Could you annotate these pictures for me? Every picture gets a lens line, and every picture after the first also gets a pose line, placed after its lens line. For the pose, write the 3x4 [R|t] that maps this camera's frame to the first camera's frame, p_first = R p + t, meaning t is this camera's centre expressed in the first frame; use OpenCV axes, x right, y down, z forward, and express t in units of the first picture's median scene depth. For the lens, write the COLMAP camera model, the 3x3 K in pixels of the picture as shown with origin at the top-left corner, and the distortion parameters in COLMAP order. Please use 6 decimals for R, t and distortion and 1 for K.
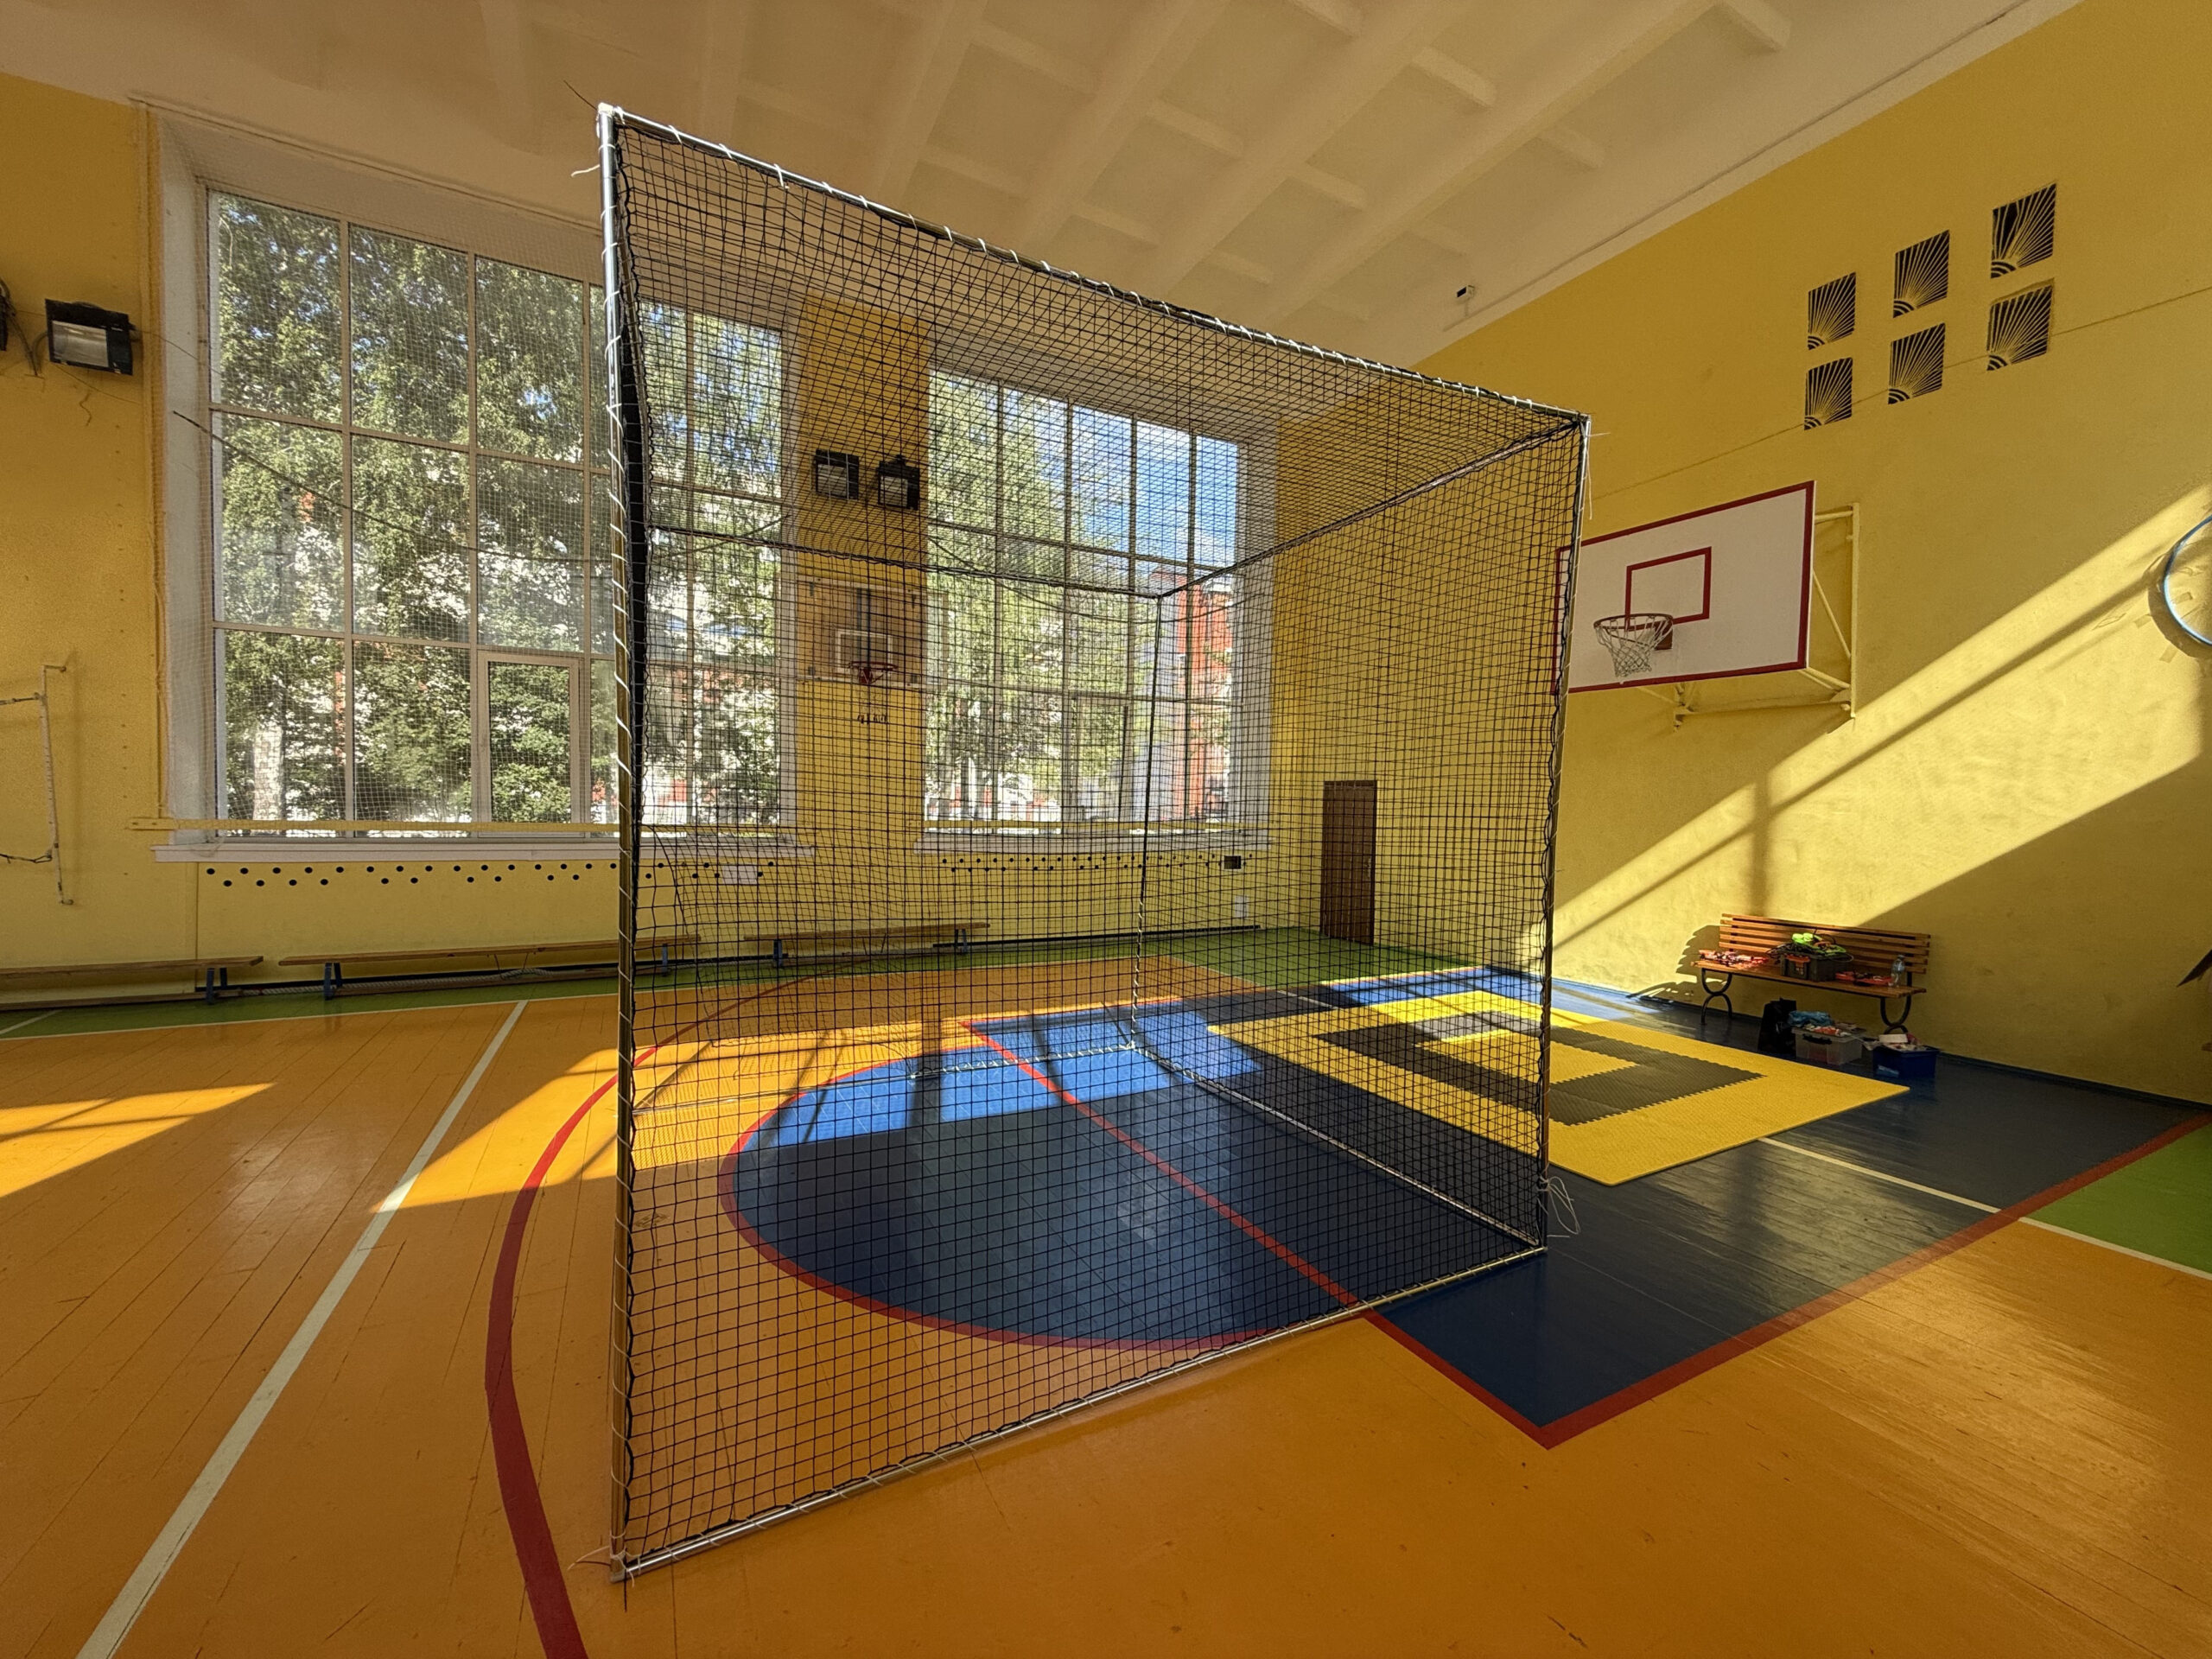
lens RADIAL K [[893.1, 0, 1106.0], [0, 893.1, 829.5], [0, 0, 1]] dist [0.006037, 0.000224]
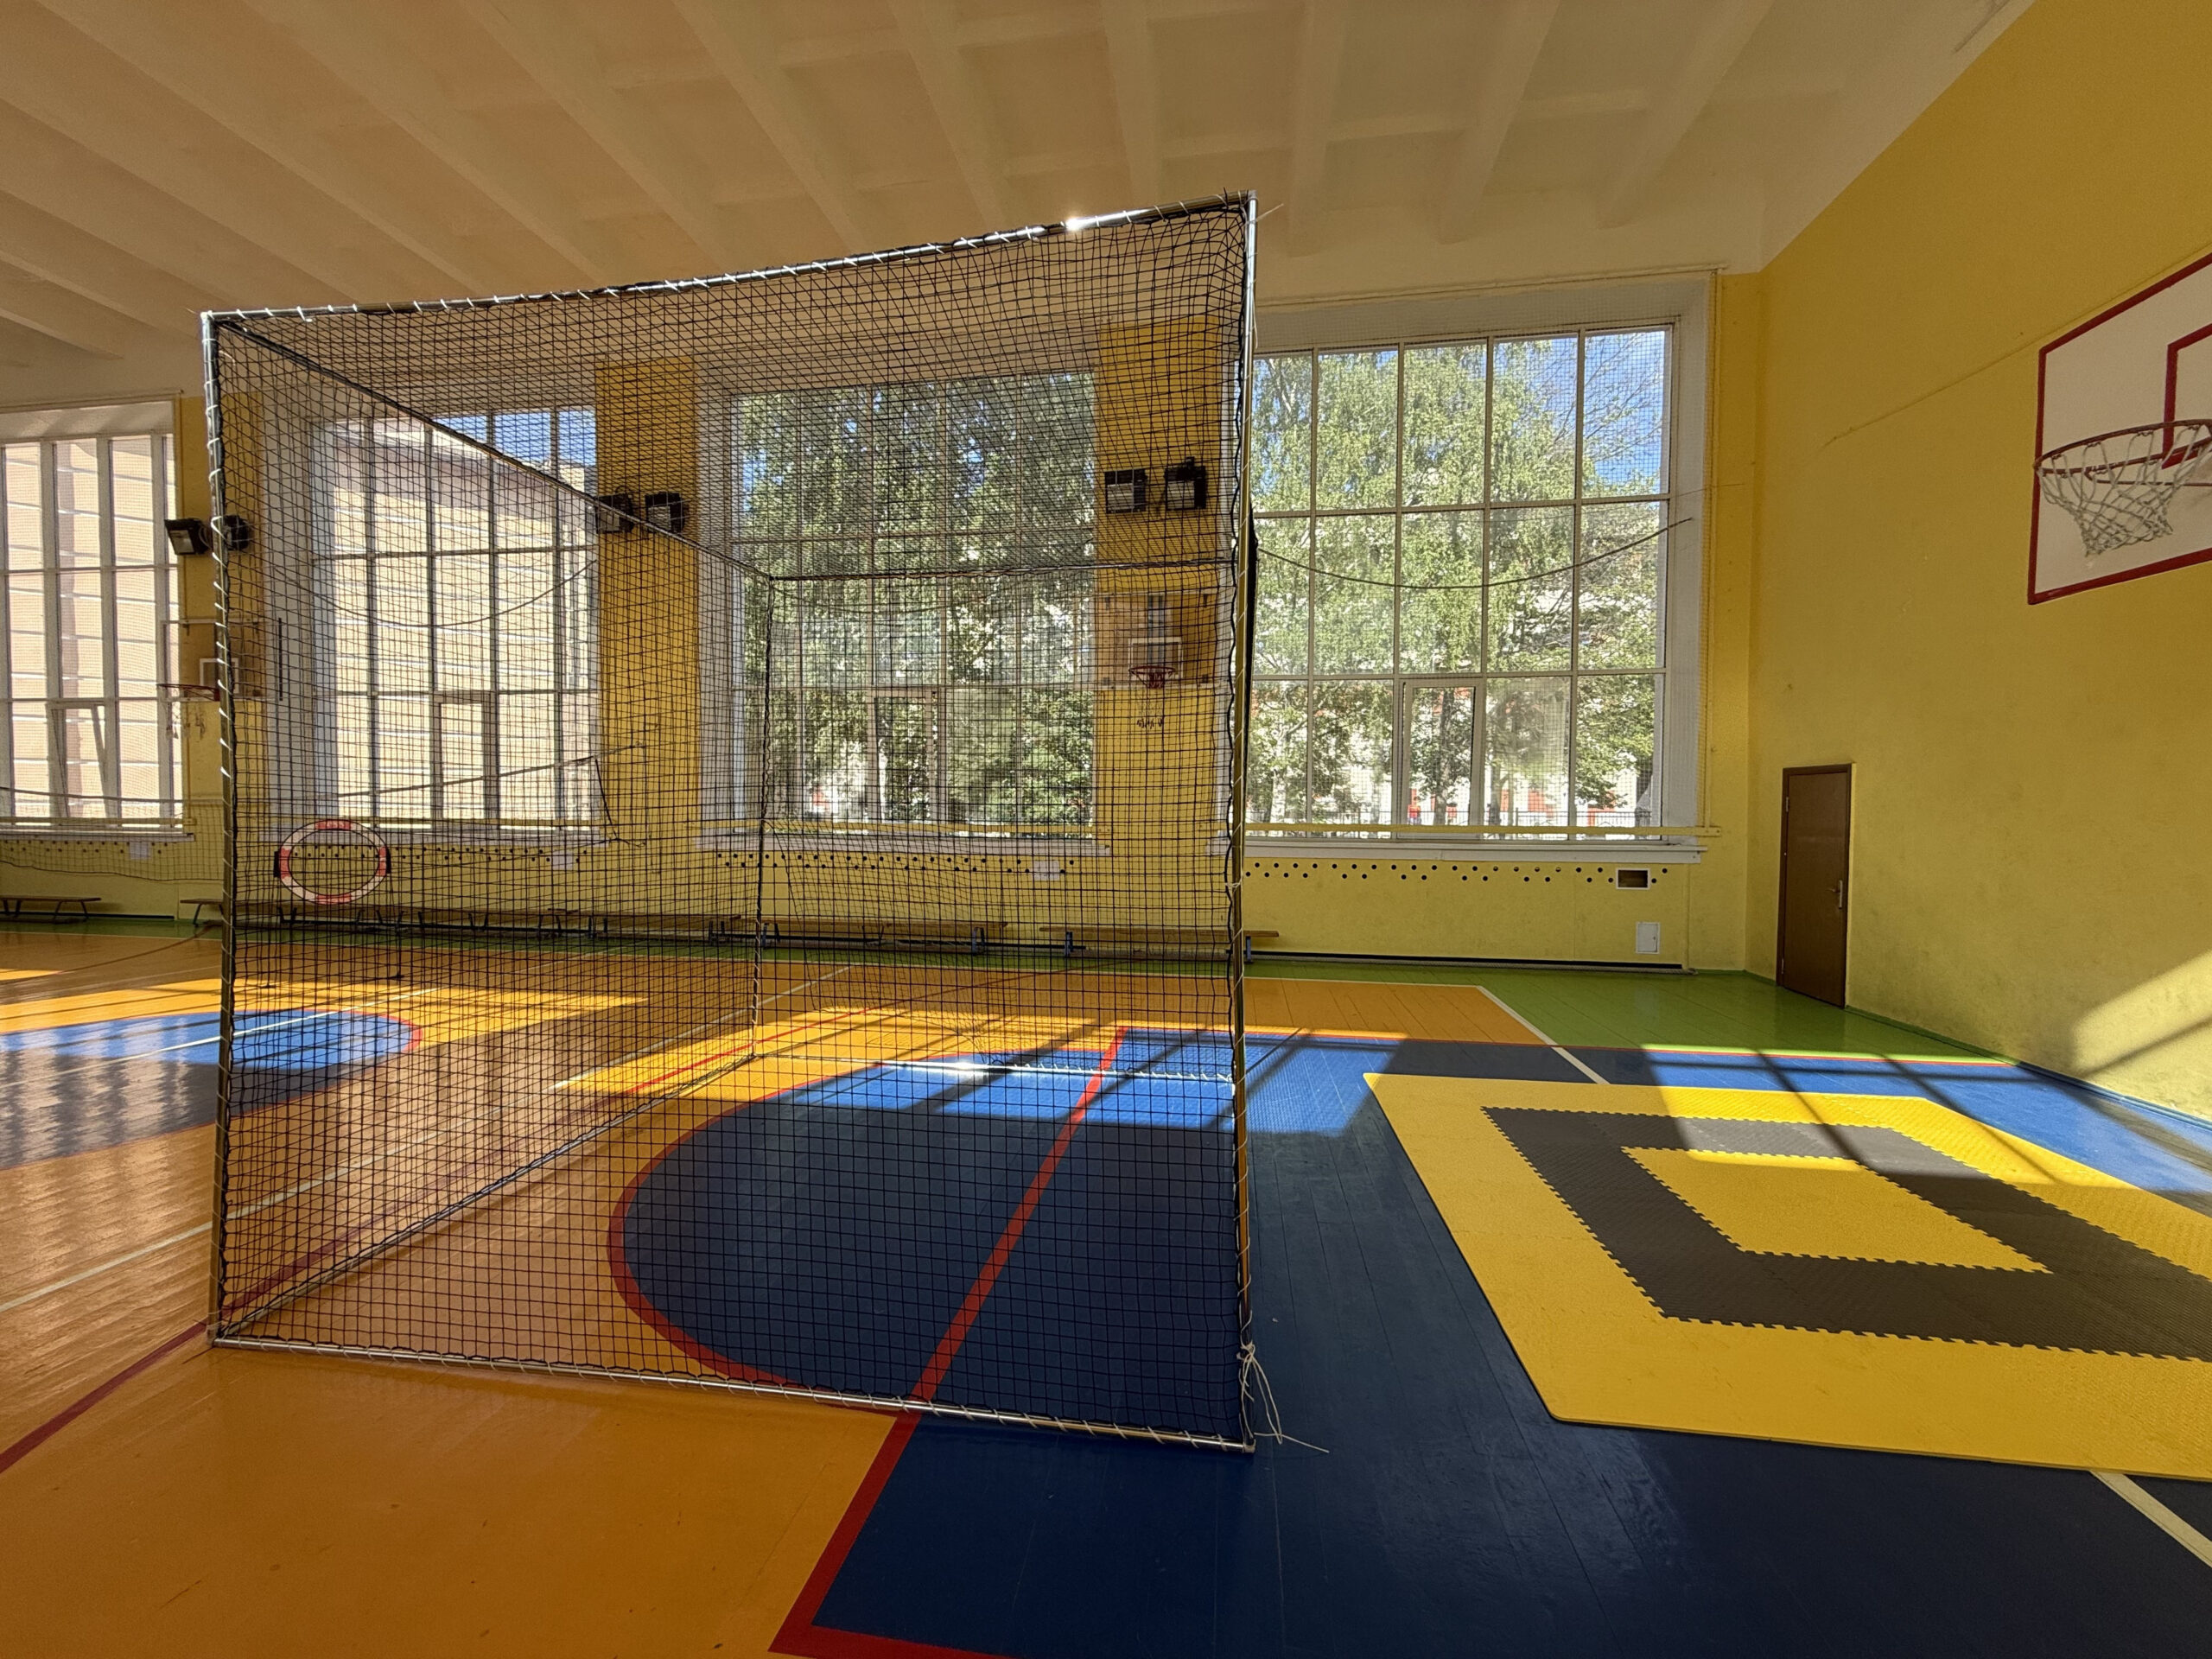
lens RADIAL K [[889.1, 0, 1104.7], [0, 889.1, 845.4], [0, 0, 1]] dist [-0.014855, 0.008648]
pose [[0.803509, 0.016062, -0.595075, 0.394582], [-0.008491, 0.999843, 0.015522, 0.000565], [0.595231, -0.007420, 0.803520, 0.197146]]
